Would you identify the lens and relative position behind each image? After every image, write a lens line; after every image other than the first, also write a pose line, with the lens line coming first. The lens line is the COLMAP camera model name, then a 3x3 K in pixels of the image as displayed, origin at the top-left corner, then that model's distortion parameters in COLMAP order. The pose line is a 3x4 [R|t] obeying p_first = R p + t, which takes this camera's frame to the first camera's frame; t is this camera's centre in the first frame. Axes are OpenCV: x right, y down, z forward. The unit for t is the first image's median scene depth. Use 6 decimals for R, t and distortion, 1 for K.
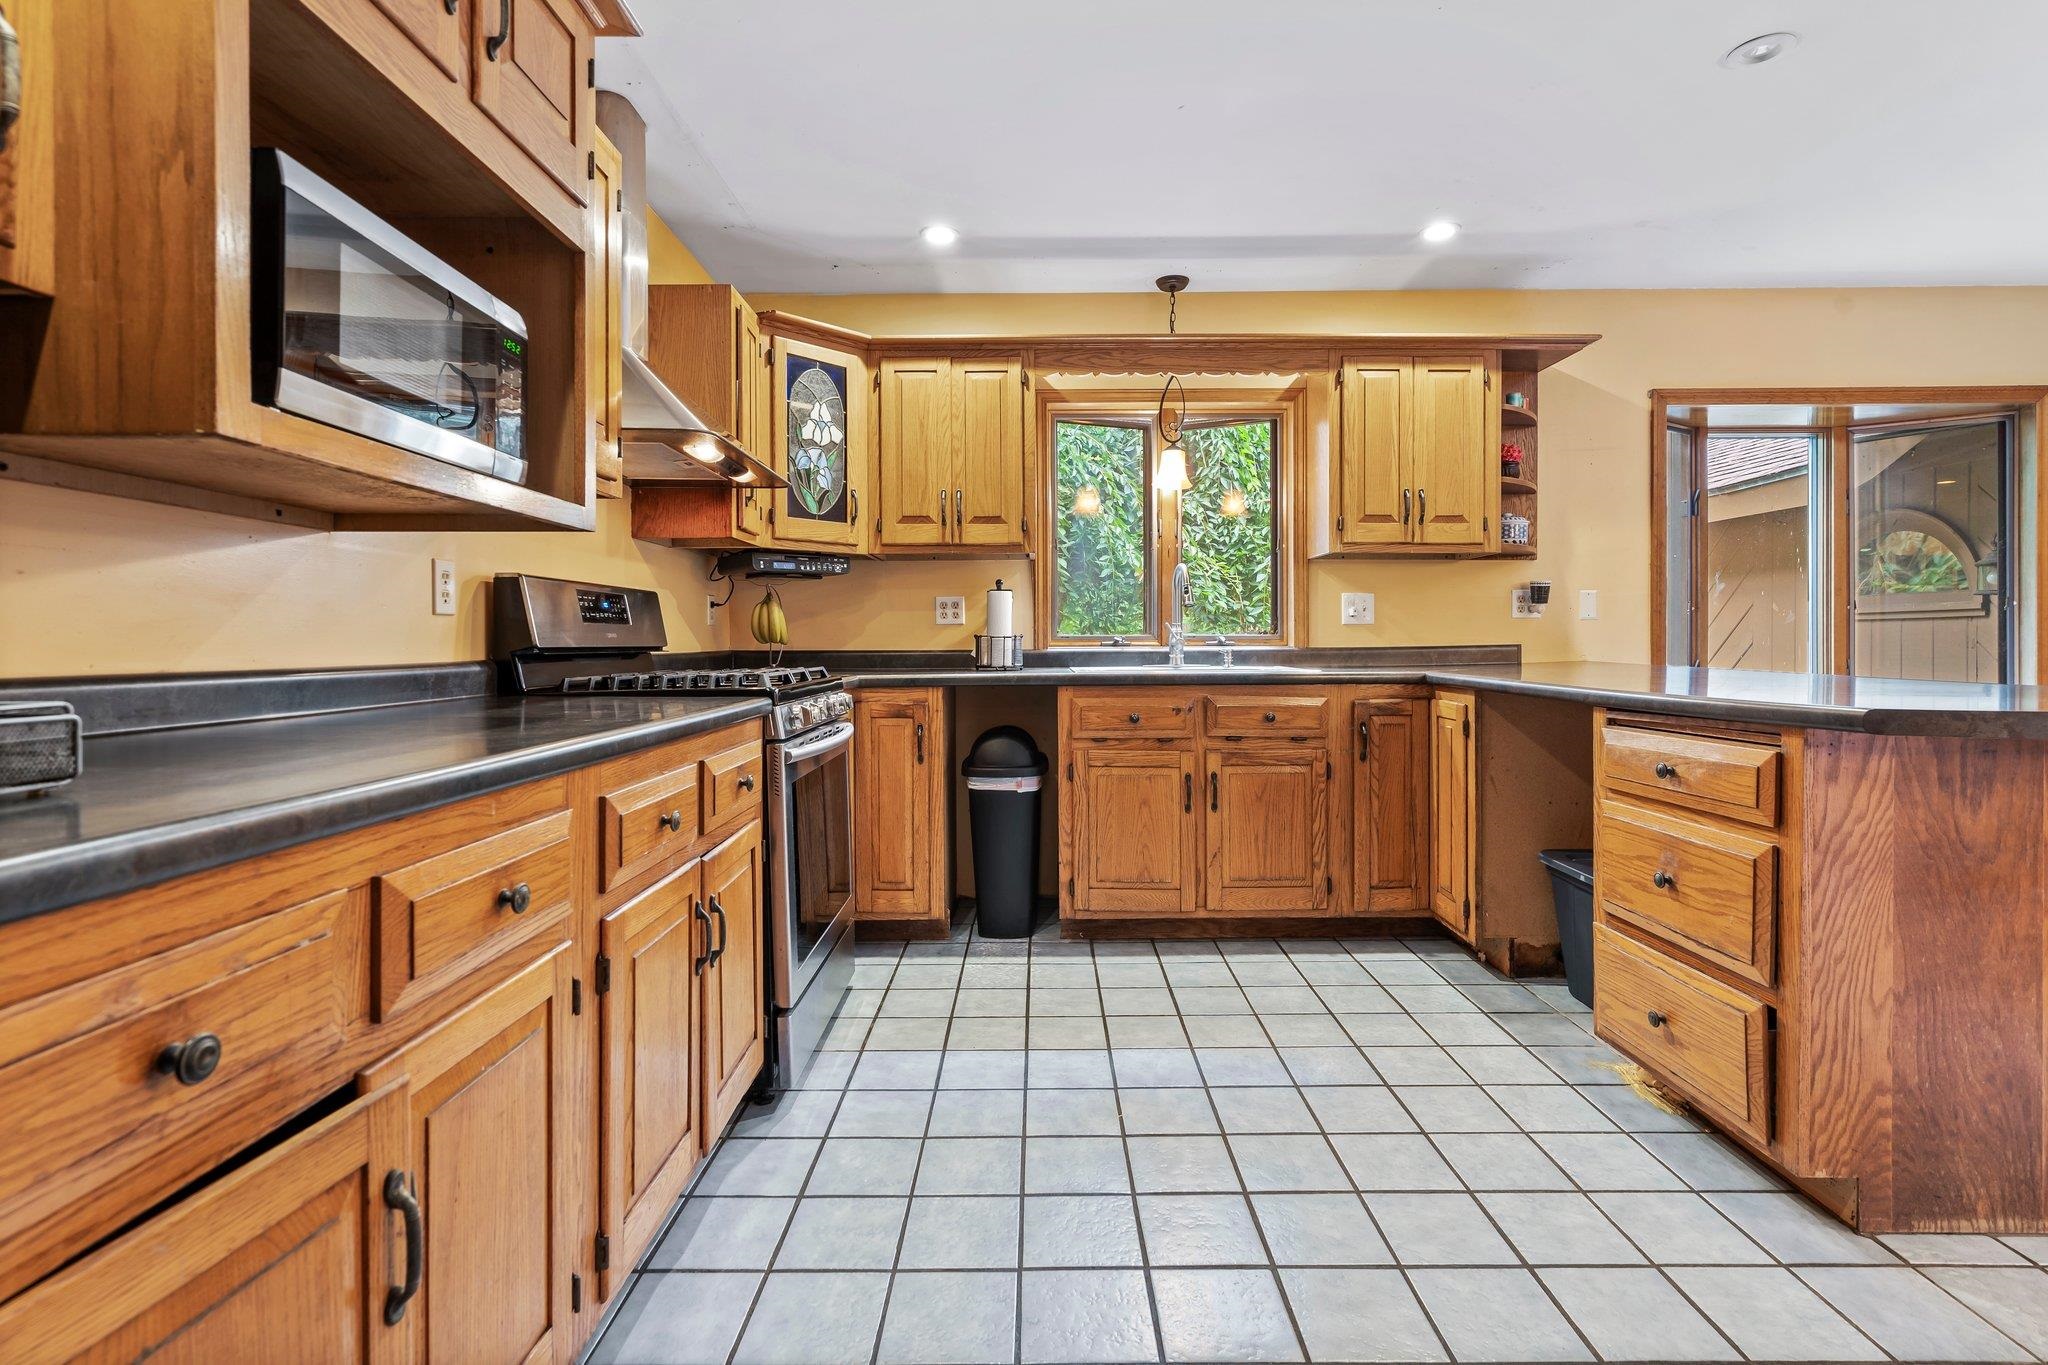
lens RADIAL K [[942.3, 0, 1024.0], [0, 942.3, 682.5], [0, 0, 1]] dist [-0.001307, 0.000692]
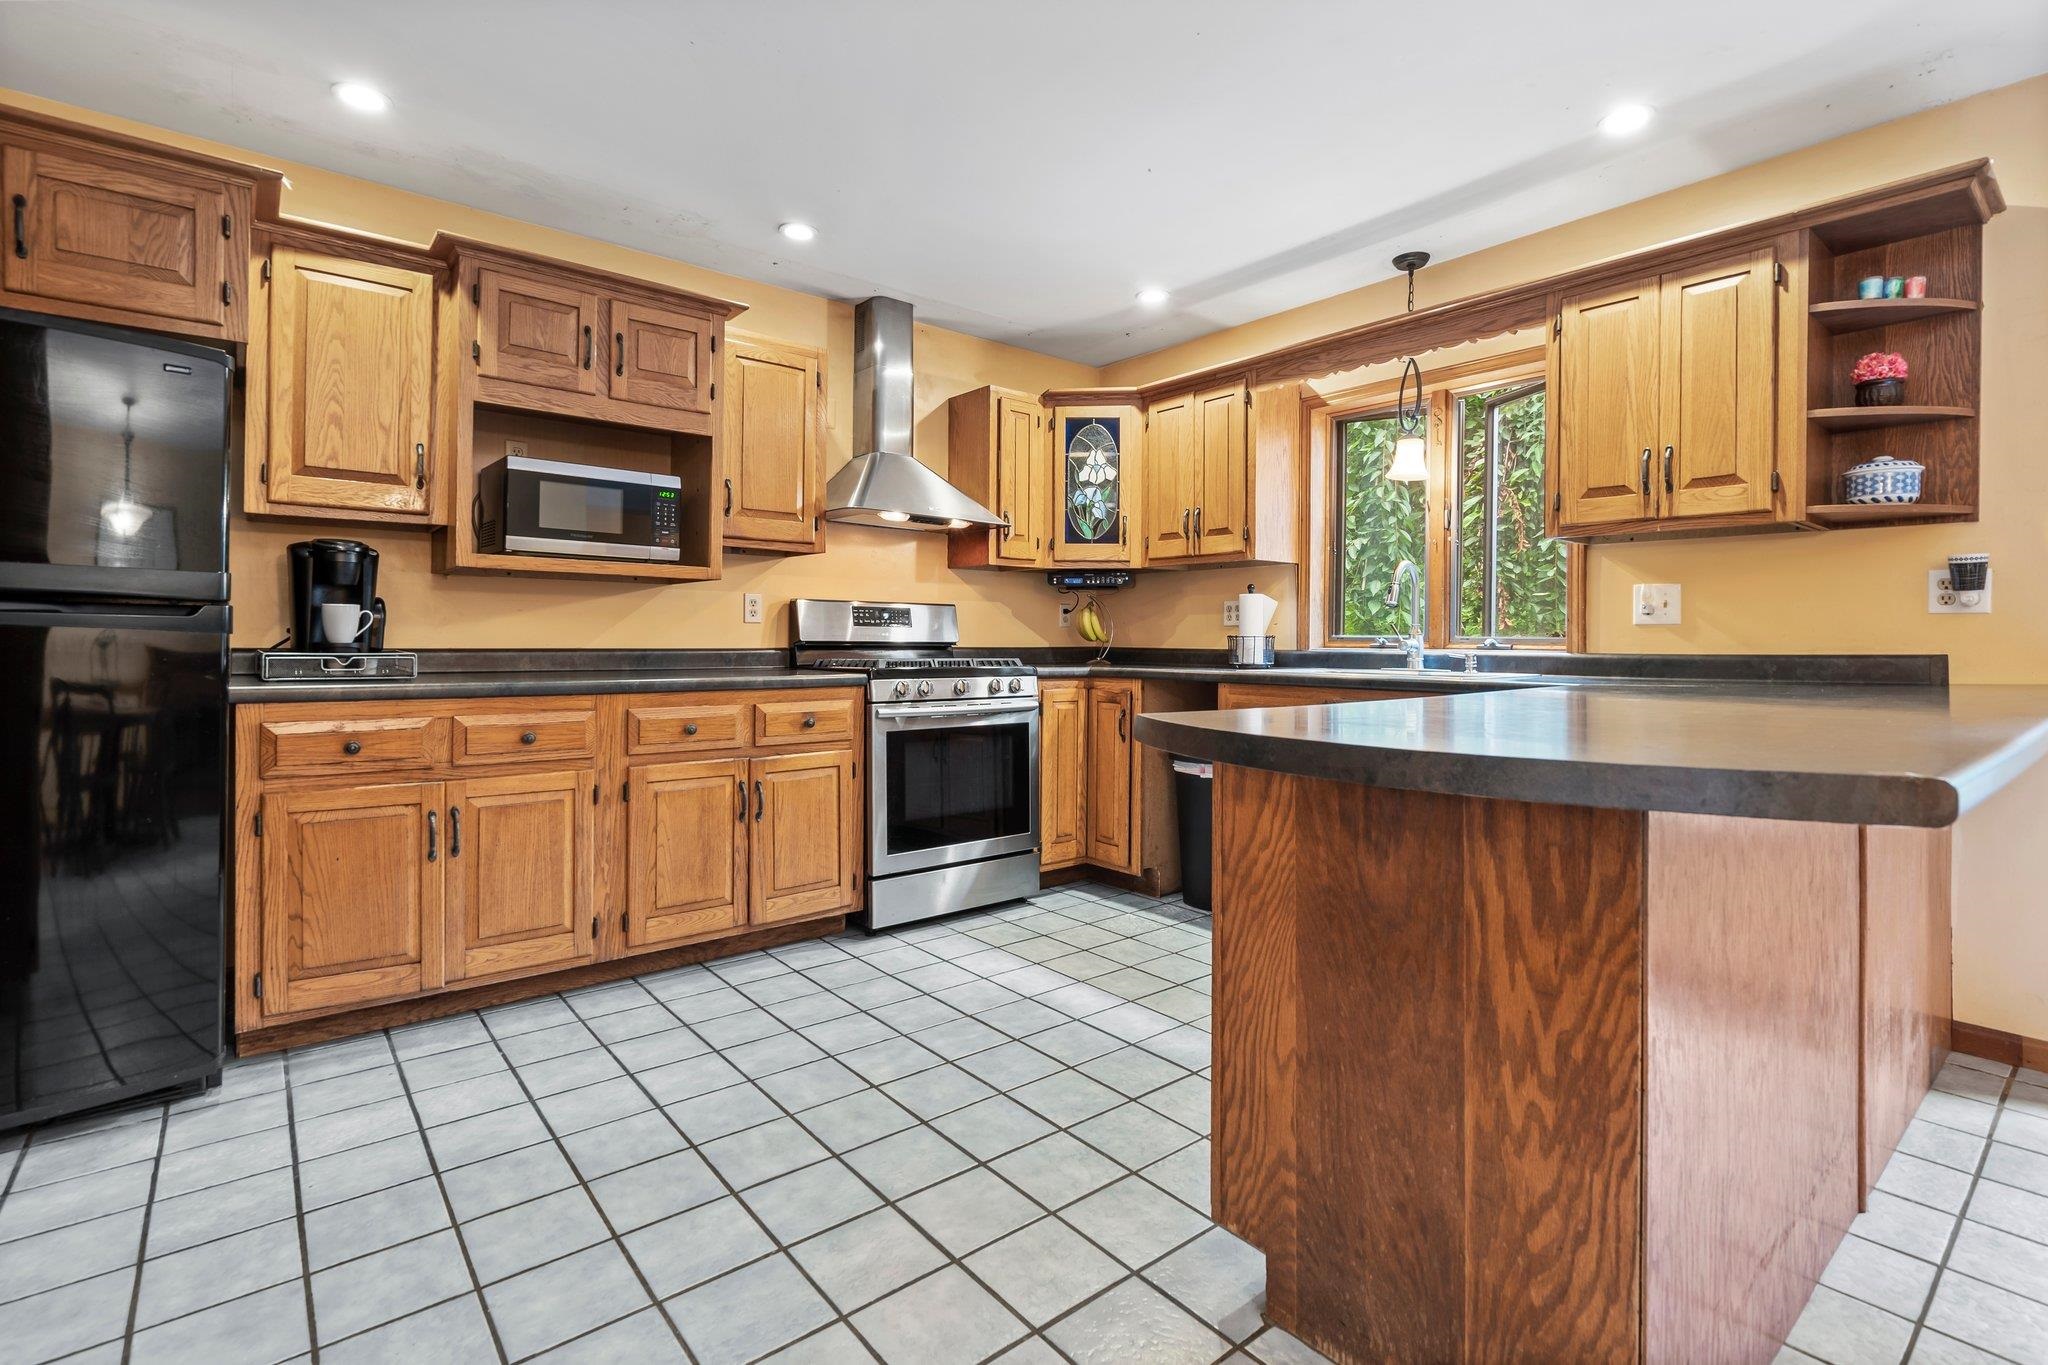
lens RADIAL K [[942.3, 0, 1024.0], [0, 942.3, 682.5], [0, 0, 1]] dist [-0.001307, 0.000692]
pose [[0.641673, 0.043331, -0.765753, 1.312109], [-0.042997, 0.998865, 0.020493, -0.016691], [0.765772, 0.019775, 0.642808, 0.231241]]
